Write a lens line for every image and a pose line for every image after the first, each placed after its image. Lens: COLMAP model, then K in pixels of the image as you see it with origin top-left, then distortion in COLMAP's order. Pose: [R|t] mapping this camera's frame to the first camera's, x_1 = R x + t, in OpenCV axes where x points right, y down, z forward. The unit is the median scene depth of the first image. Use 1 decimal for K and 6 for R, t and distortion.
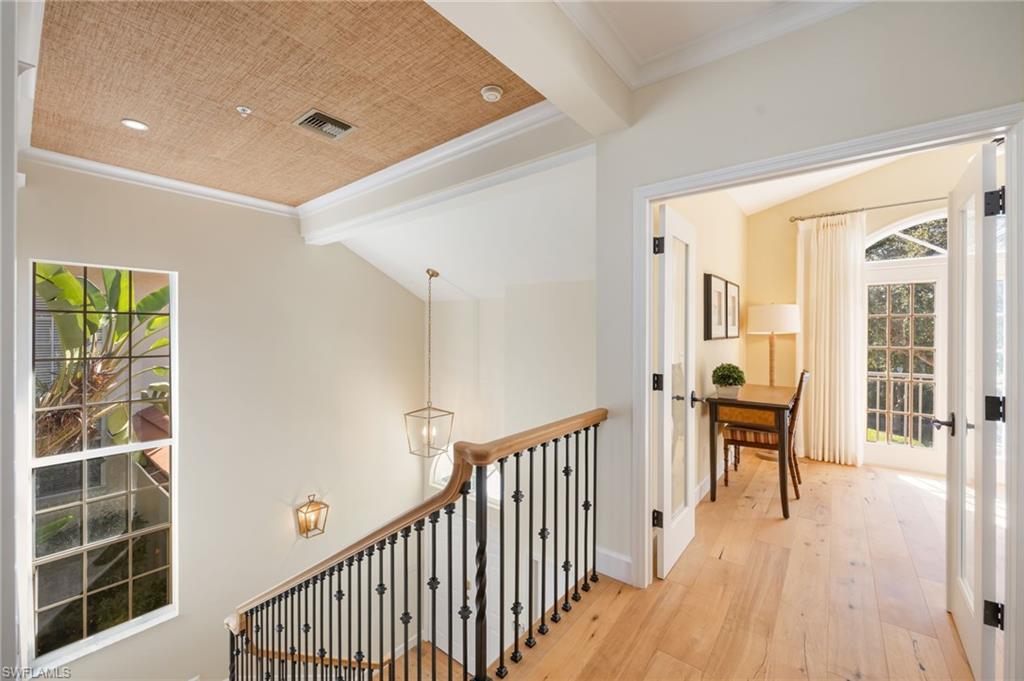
lens RADIAL K [[406.4, 0, 511.0], [0, 406.4, 339.1], [0, 0, 1]] dist [-0.004508, 0.000697]
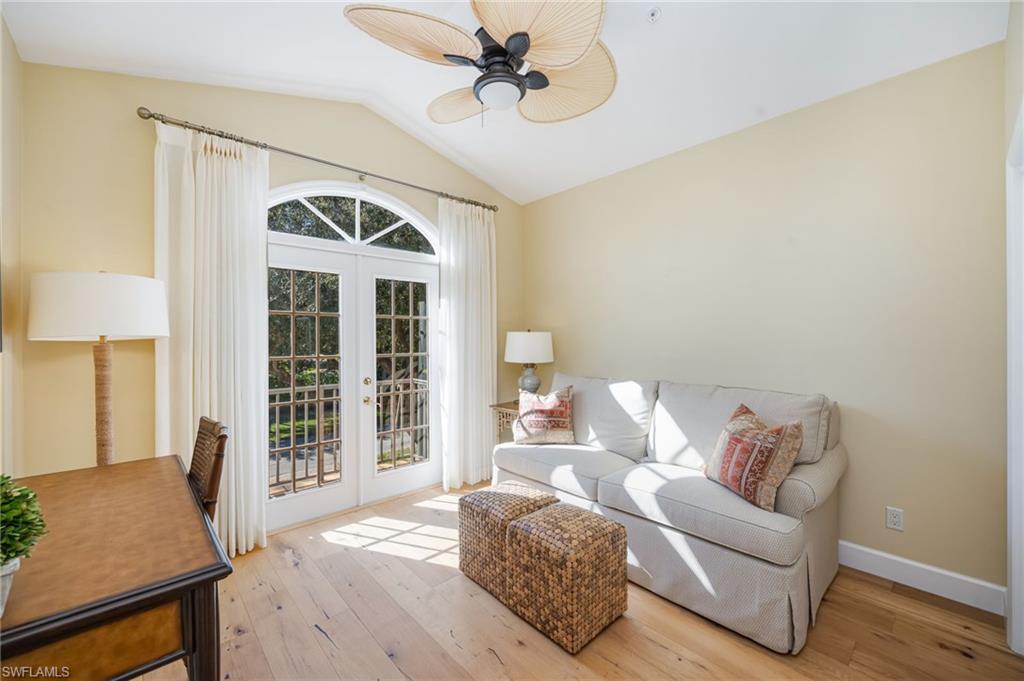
lens RADIAL K [[409.5, 0, 510.3], [0, 409.5, 333.8], [0, 0, 1]] dist [-0.002758, -0.000212]
pose [[0.153647, -0.000028, 0.988126, 0.275199], [0.018427, 0.999826, -0.002837, -0.010881], [-0.987954, 0.018645, 0.153621, 0.501166]]
